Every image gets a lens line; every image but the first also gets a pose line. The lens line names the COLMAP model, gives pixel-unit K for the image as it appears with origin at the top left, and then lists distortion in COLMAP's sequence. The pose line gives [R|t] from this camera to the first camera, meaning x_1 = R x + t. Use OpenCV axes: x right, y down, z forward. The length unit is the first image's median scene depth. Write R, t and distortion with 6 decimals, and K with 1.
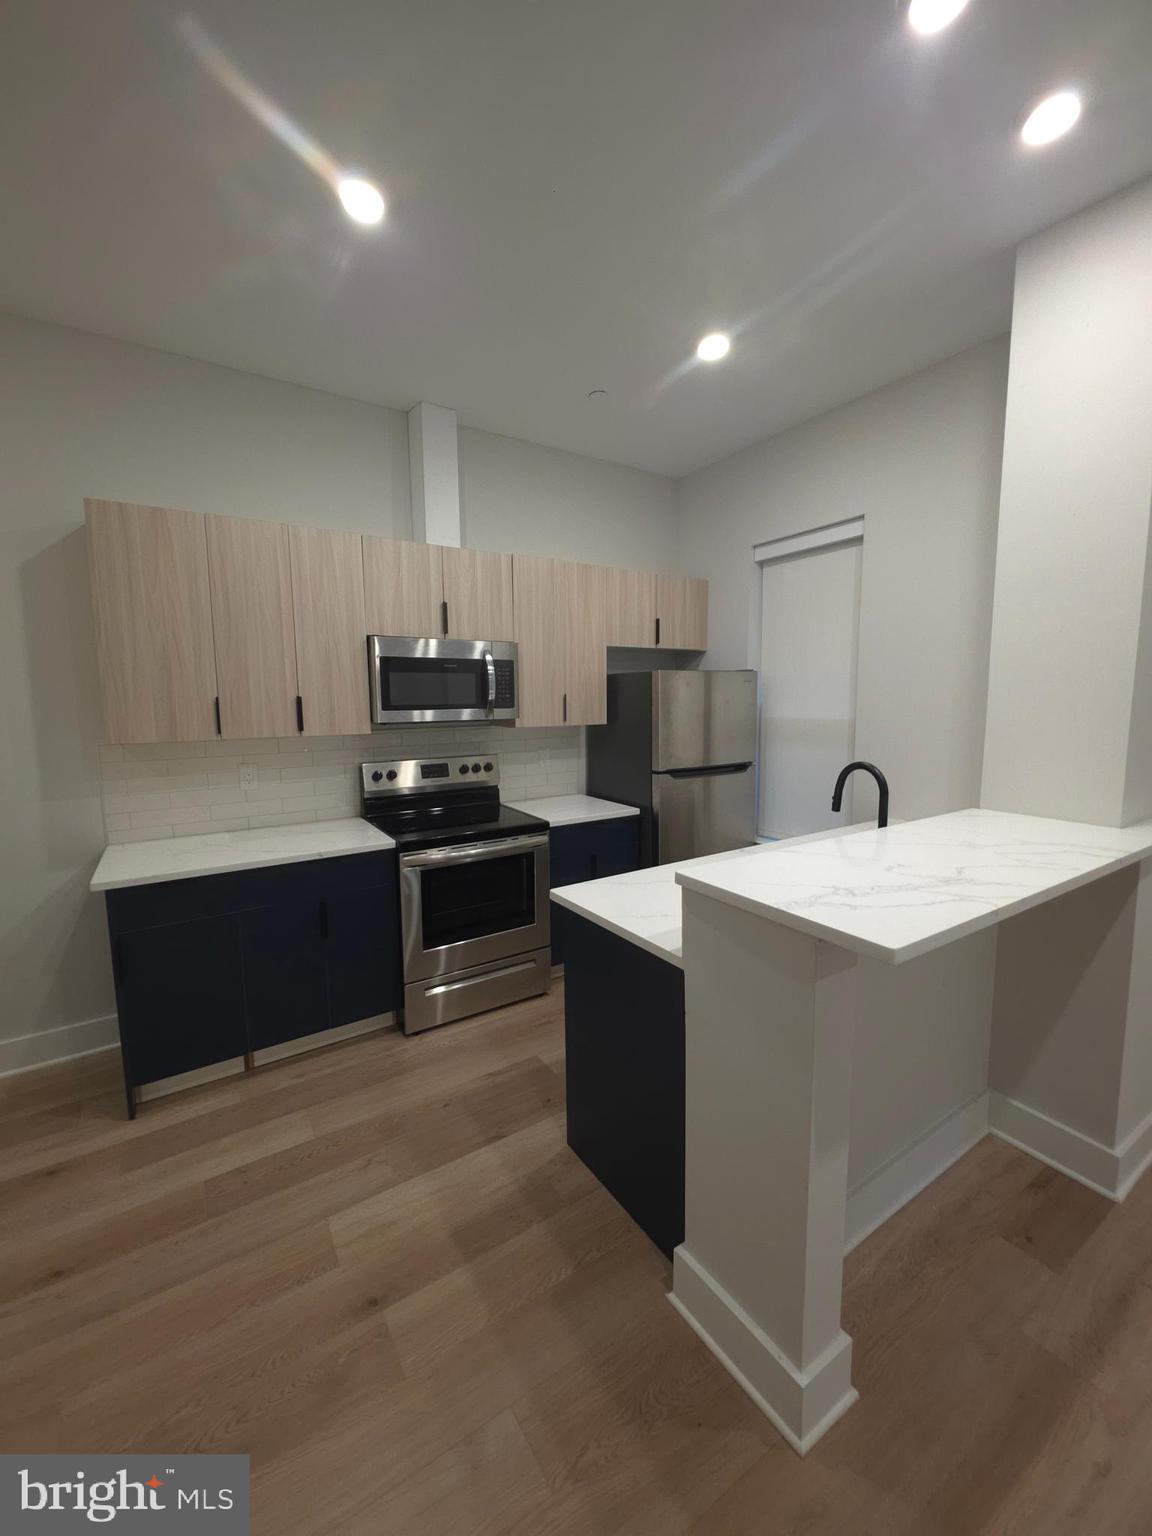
lens RADIAL K [[612.2, 0, 580.2], [0, 612.2, 764.7], [0, 0, 1]] dist [-0.000904, -0.000159]
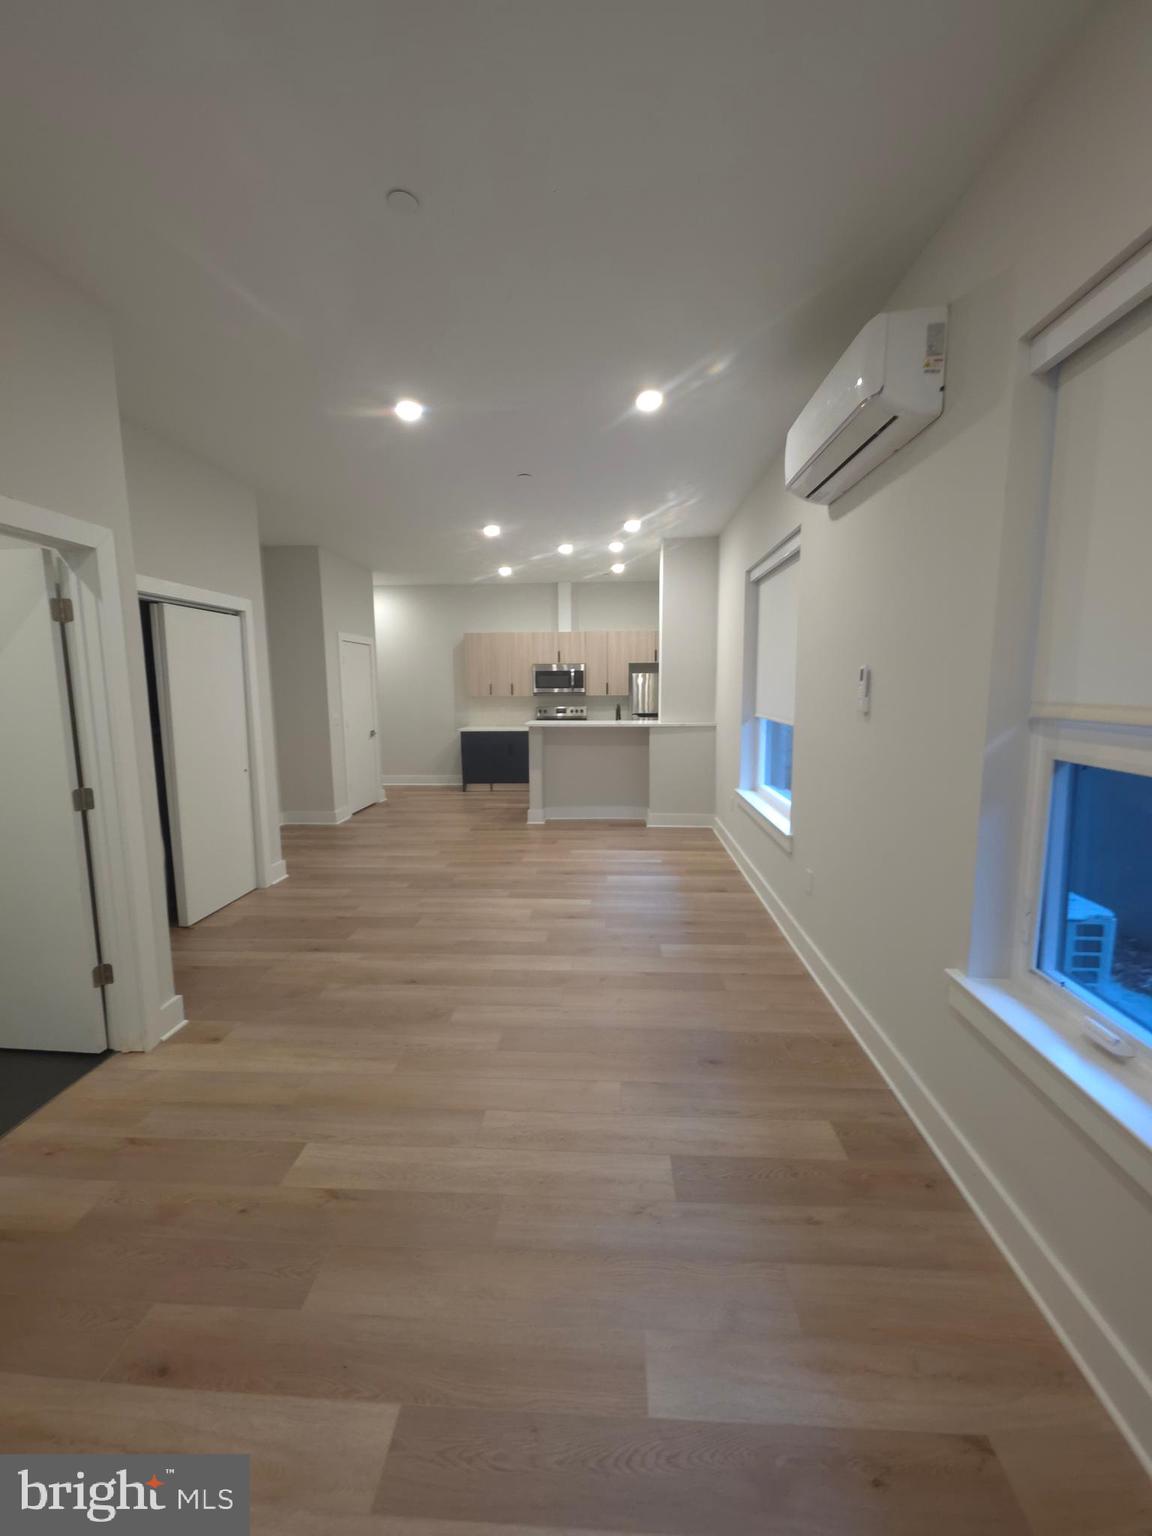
lens RADIAL K [[612.2, 0, 580.2], [0, 612.2, 764.7], [0, 0, 1]] dist [-0.000904, -0.000159]
pose [[0.801231, 0.075080, -0.593626, 1.632838], [-0.067779, 0.997099, 0.034627, 0.164259], [0.594504, 0.012491, 0.803996, -1.279188]]
